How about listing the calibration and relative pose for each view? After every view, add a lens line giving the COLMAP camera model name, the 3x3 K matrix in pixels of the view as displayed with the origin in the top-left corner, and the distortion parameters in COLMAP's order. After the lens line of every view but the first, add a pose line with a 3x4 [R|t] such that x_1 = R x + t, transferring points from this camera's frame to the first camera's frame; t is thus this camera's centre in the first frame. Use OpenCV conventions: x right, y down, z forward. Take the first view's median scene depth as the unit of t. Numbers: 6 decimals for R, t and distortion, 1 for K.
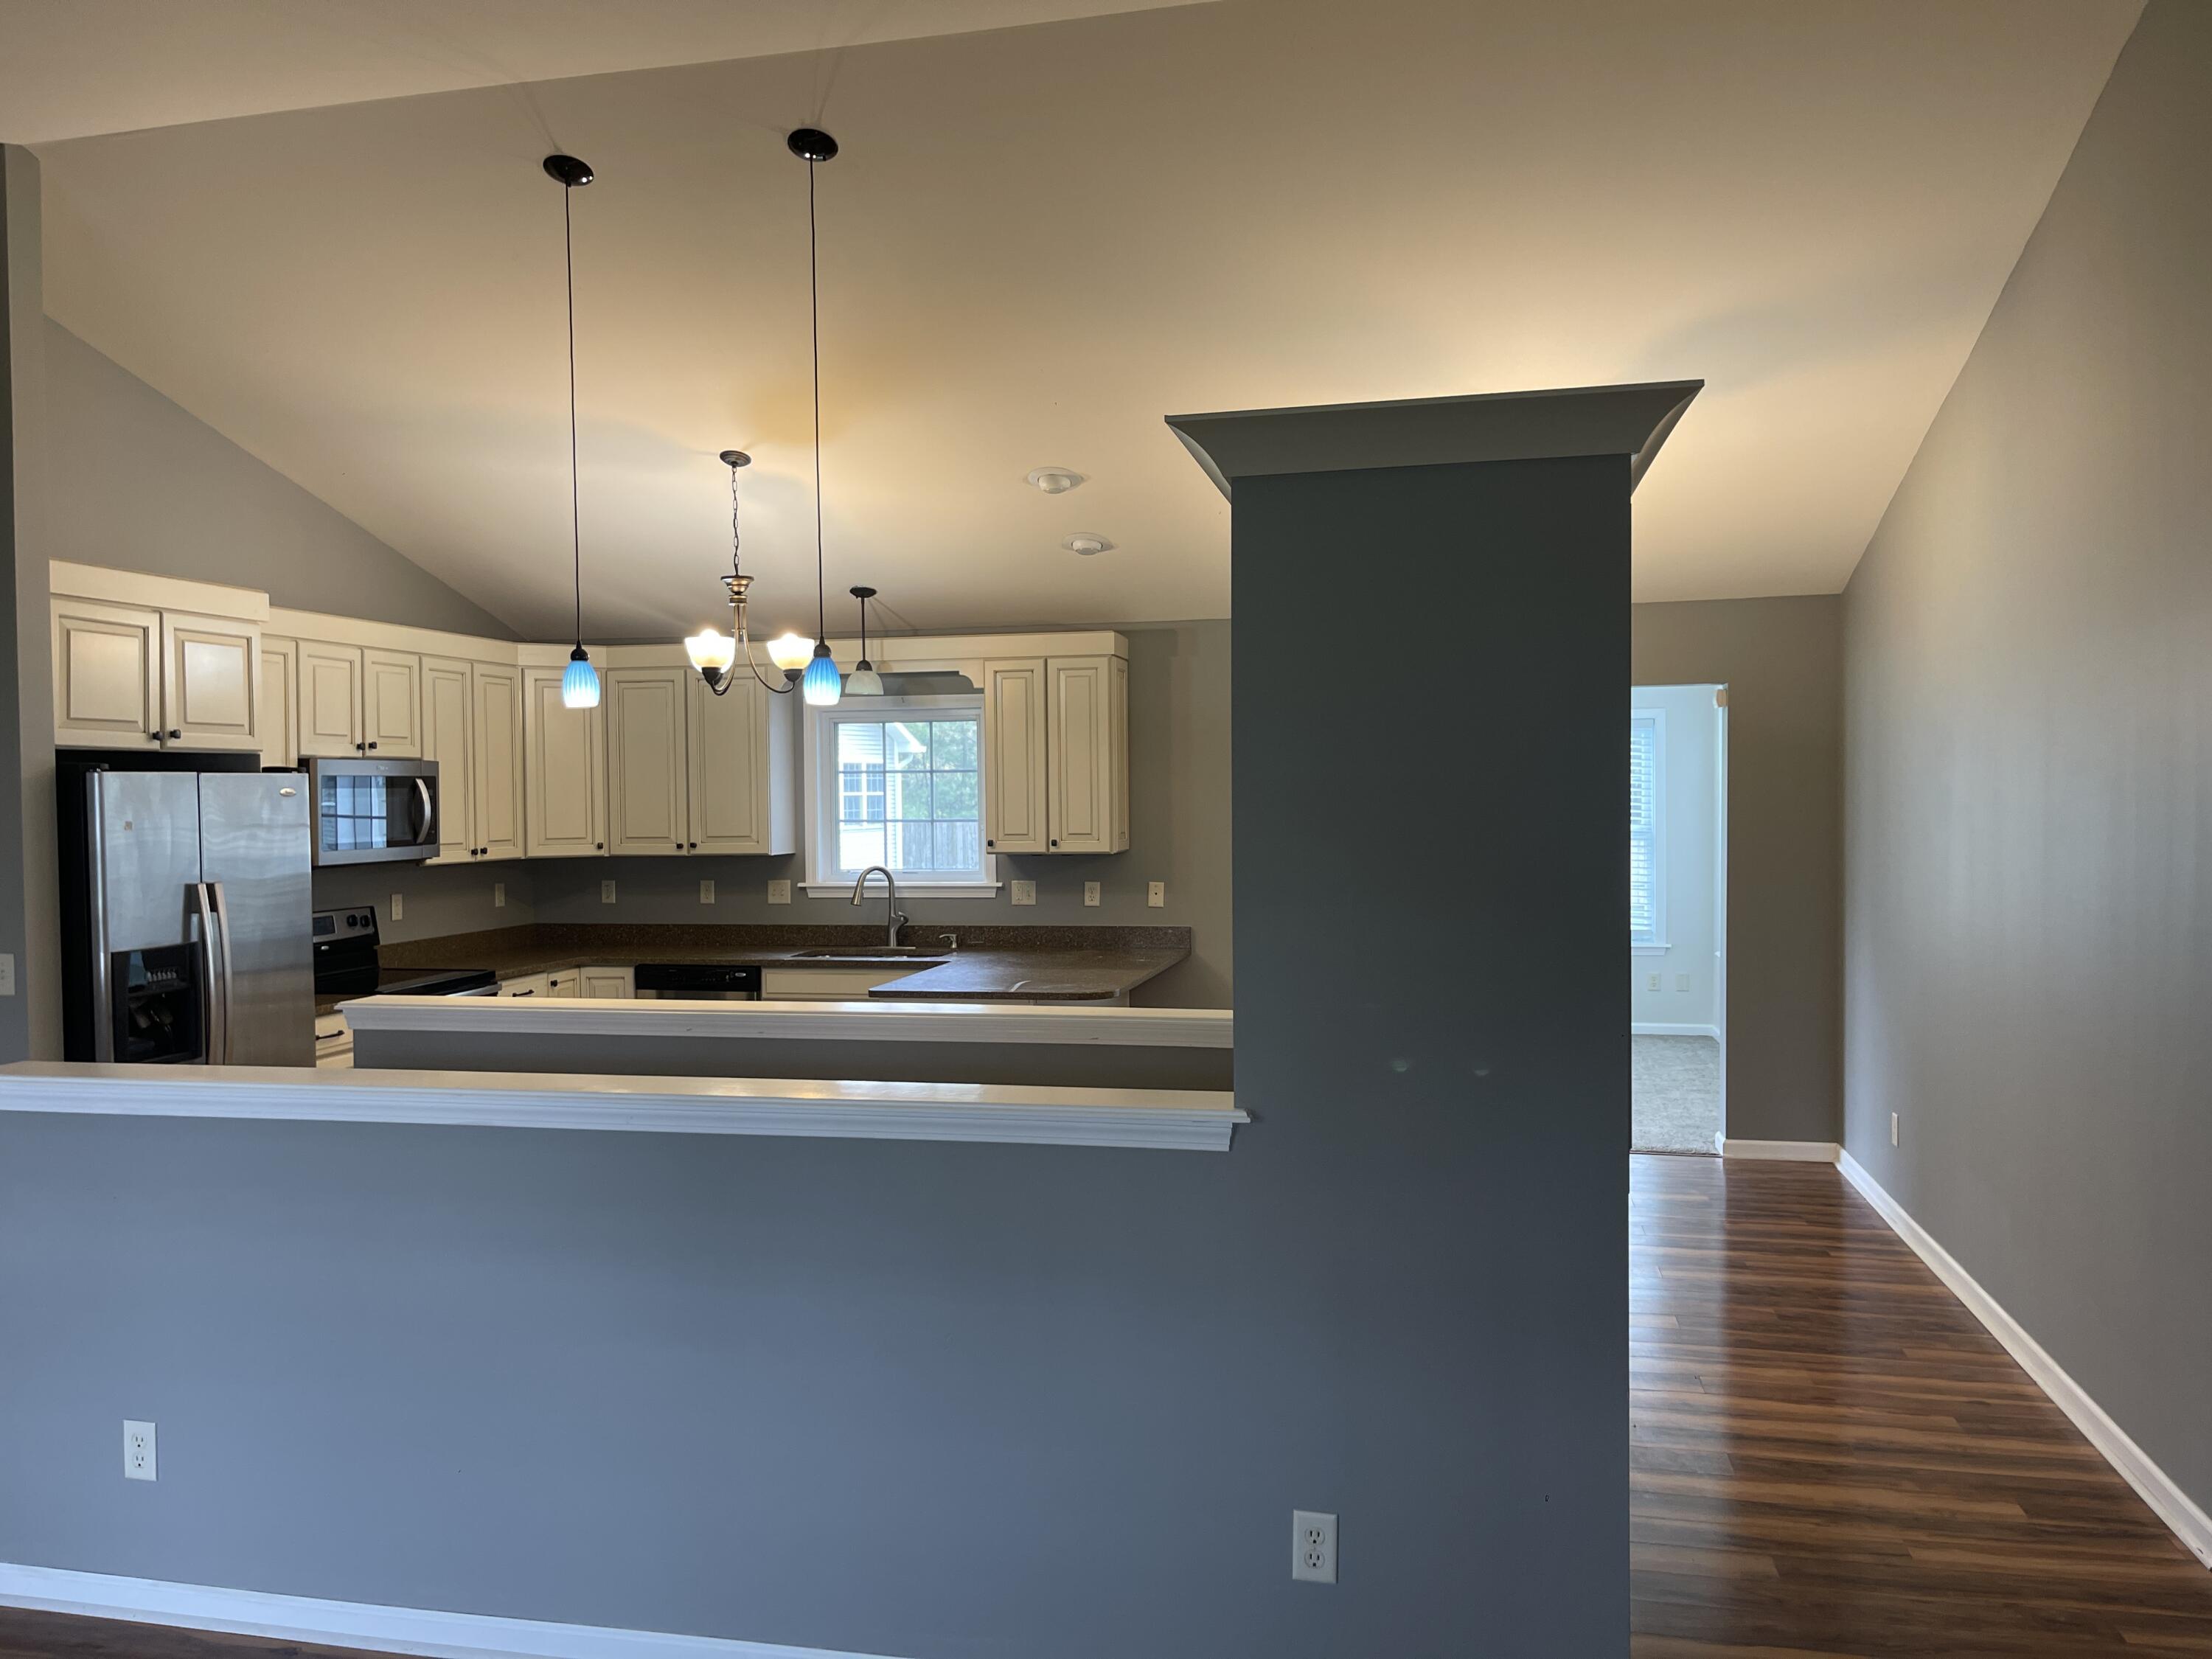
lens RADIAL K [[1662.6, 0, 1090.9], [0, 1662.6, 839.7], [0, 0, 1]] dist [0.074336, -0.096949]
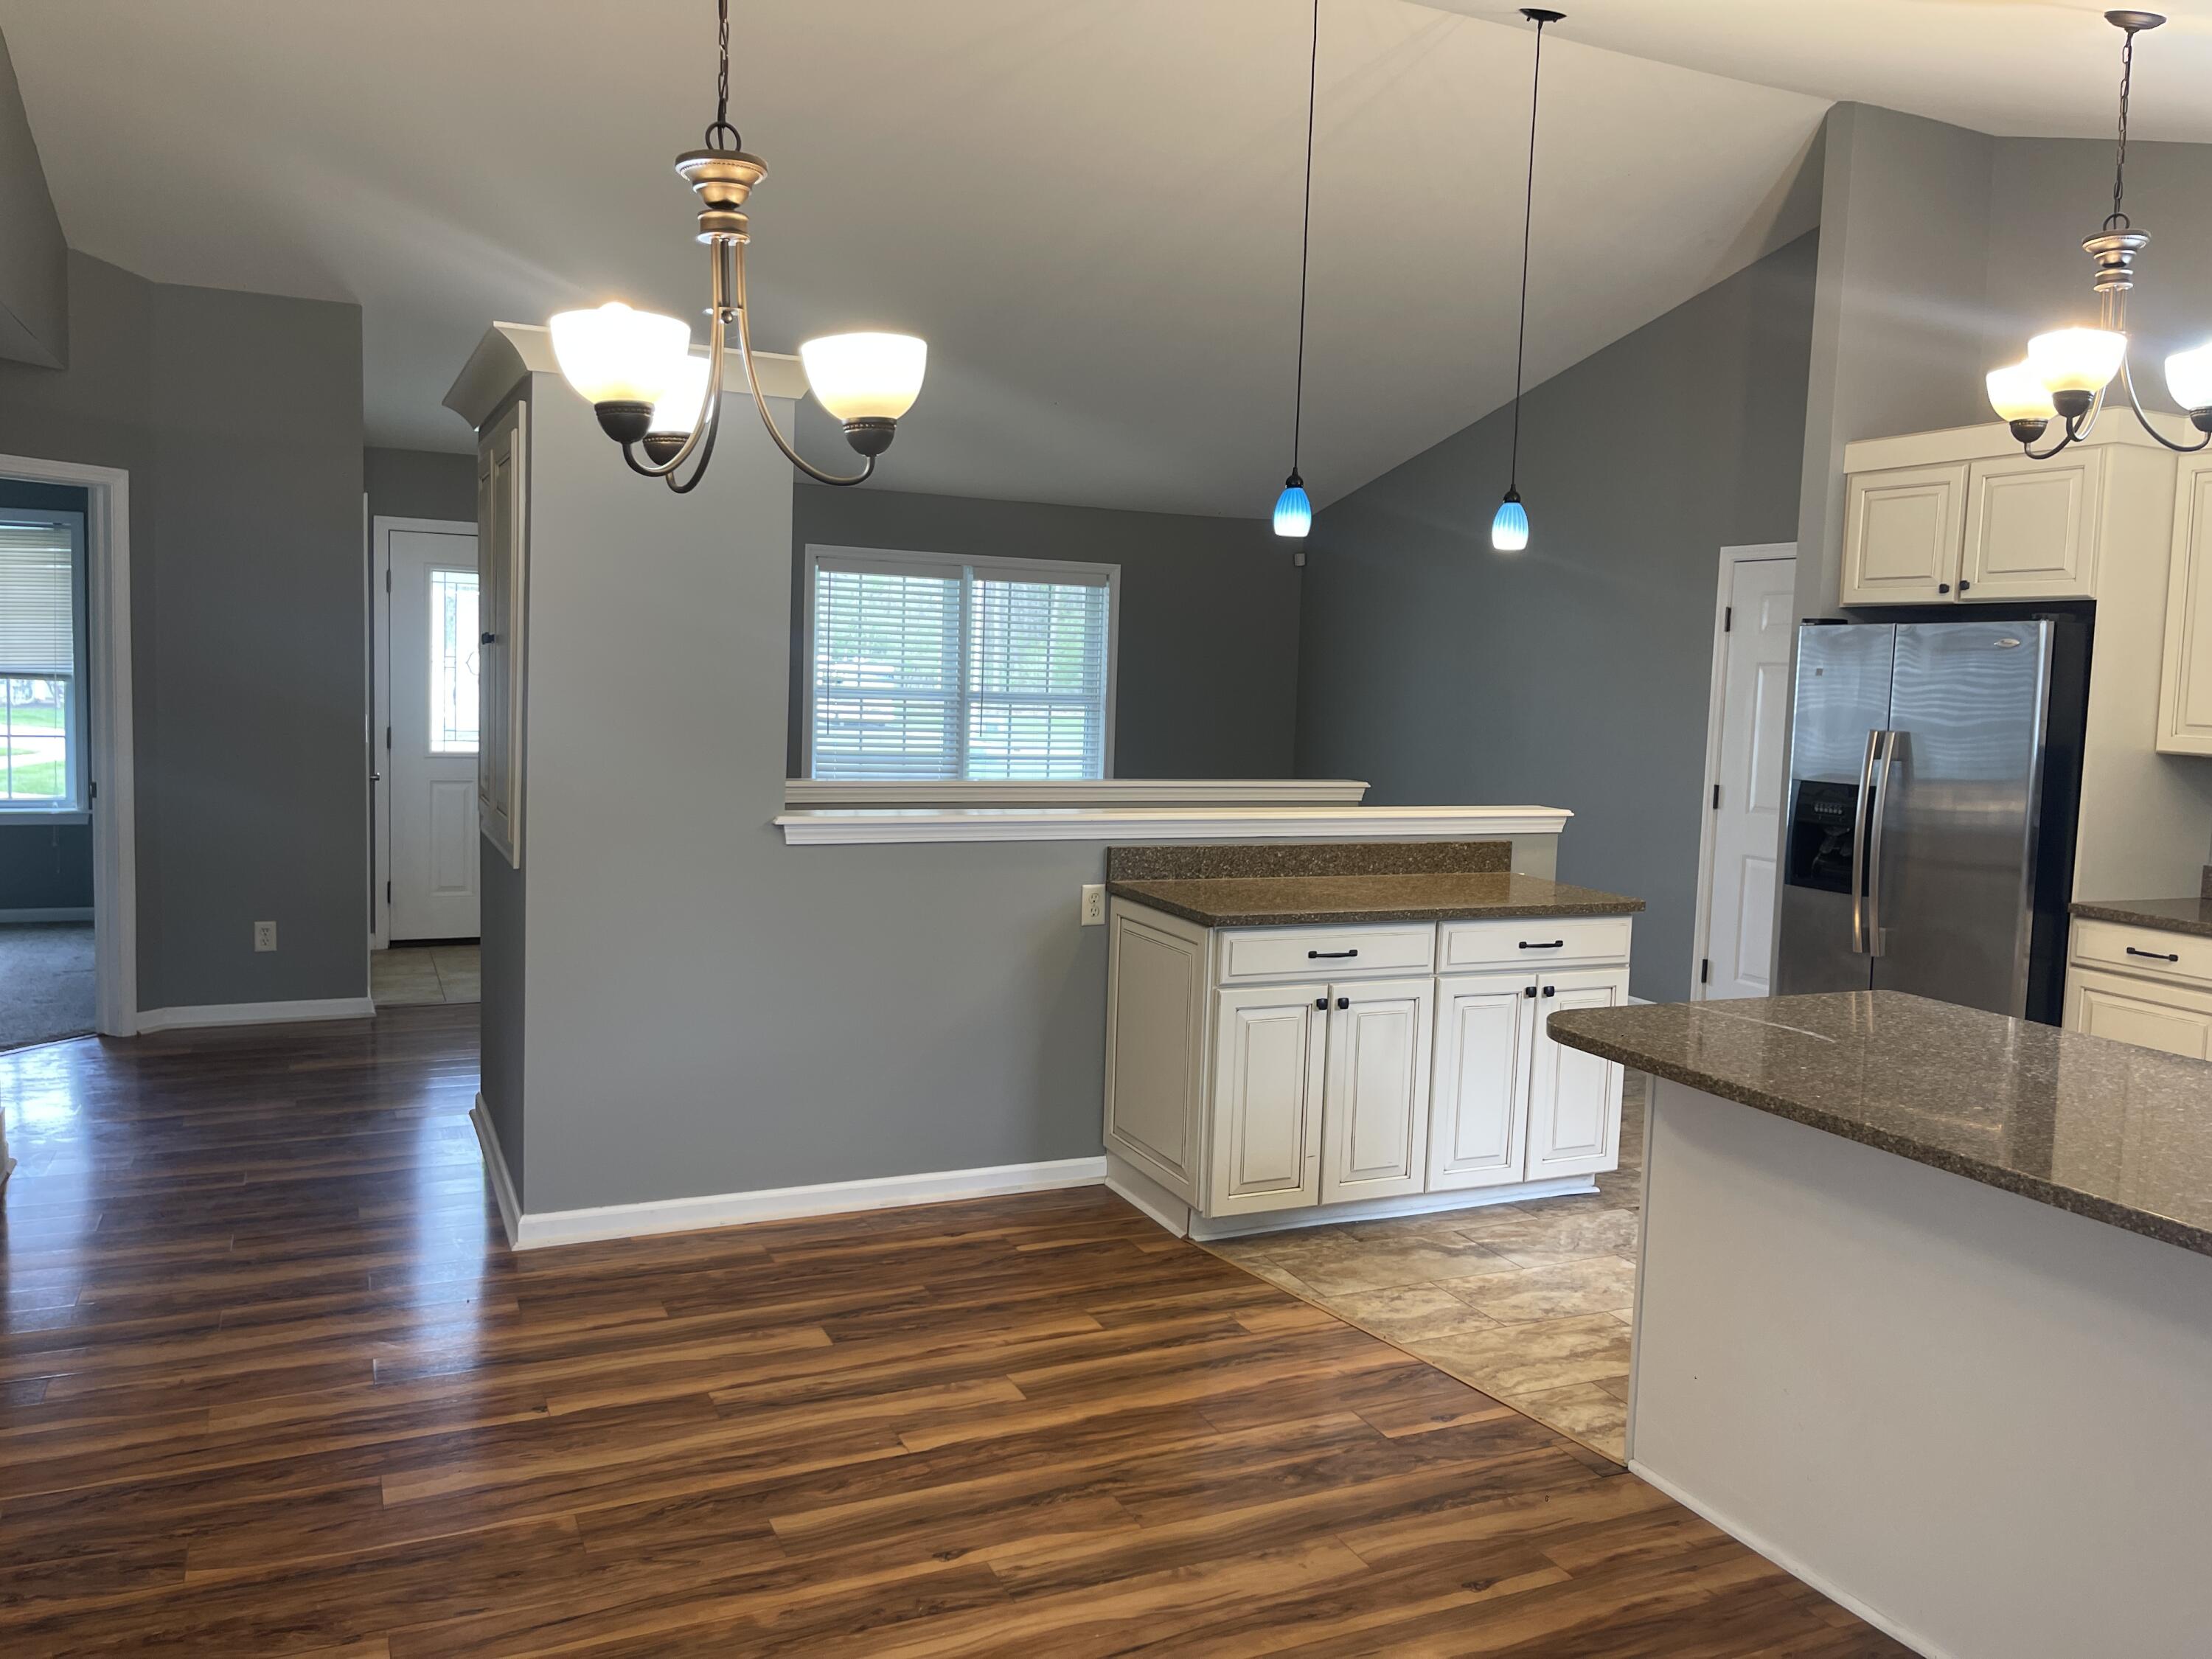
lens RADIAL K [[1662.6, 0, 1107.4], [0, 1662.6, 806.8], [0, 0, 1]] dist [0.074336, -0.096949]
pose [[-0.791289, 0.033576, -0.610520, 0.338680], [-0.043399, 0.992889, 0.110853, -0.015188], [0.609900, 0.114213, -0.784205, 1.076065]]
